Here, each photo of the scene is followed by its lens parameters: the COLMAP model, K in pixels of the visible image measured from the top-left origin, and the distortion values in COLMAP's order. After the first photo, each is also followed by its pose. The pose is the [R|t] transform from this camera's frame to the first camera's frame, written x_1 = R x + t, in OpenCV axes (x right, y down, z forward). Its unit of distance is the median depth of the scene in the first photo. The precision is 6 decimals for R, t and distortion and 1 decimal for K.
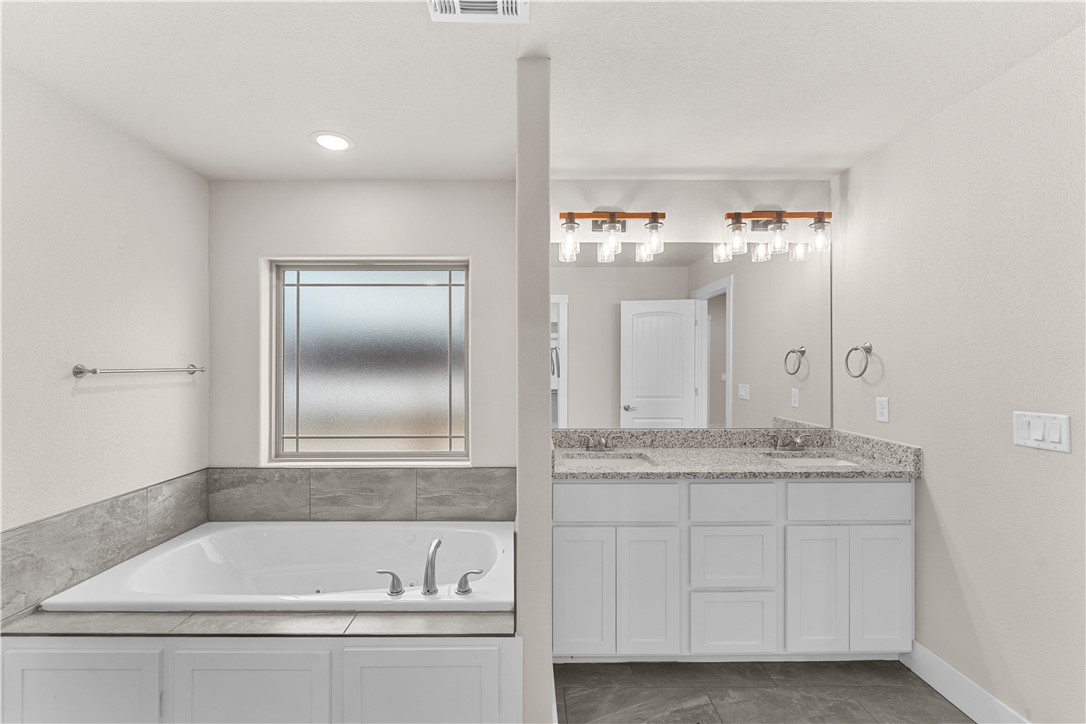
lens RADIAL K [[448.1, 0, 540.5], [0, 448.1, 360.4], [0, 0, 1]] dist [-0.003313, 0.000184]
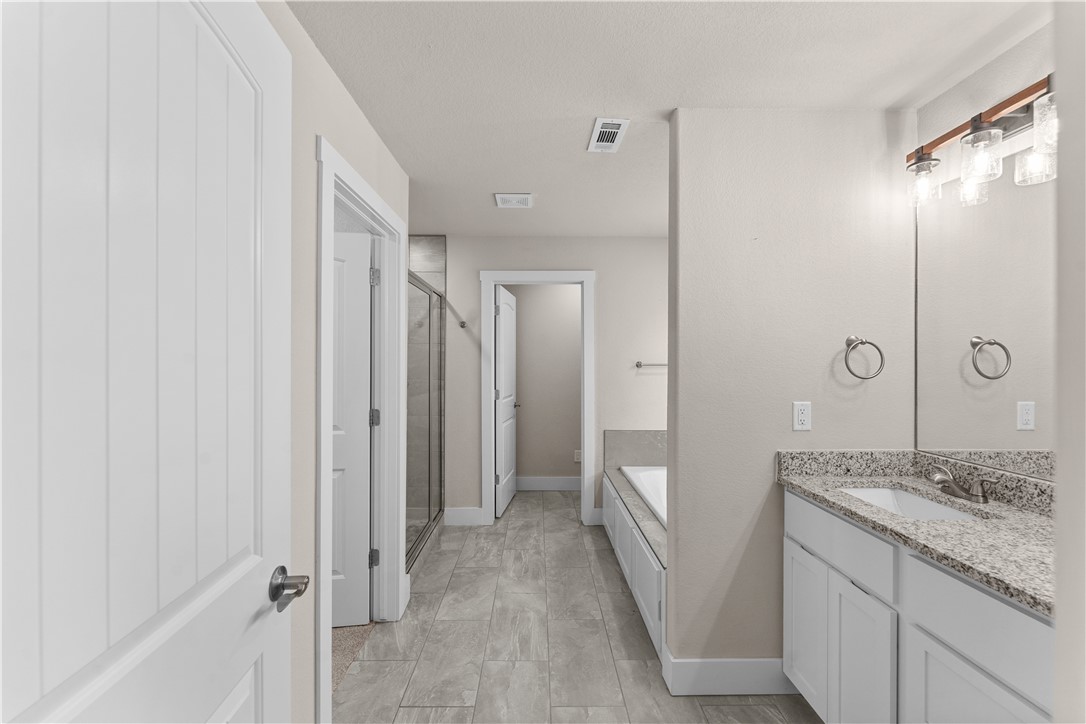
lens RADIAL K [[448.1, 0, 541.7], [0, 448.1, 362.1], [0, 0, 1]] dist [-0.003313, 0.000184]
pose [[0.011137, 0.002357, -0.999935, 0.961641], [0.003374, 0.999991, 0.002394, 0.005080], [0.999932, -0.003400, 0.011129, 0.487030]]
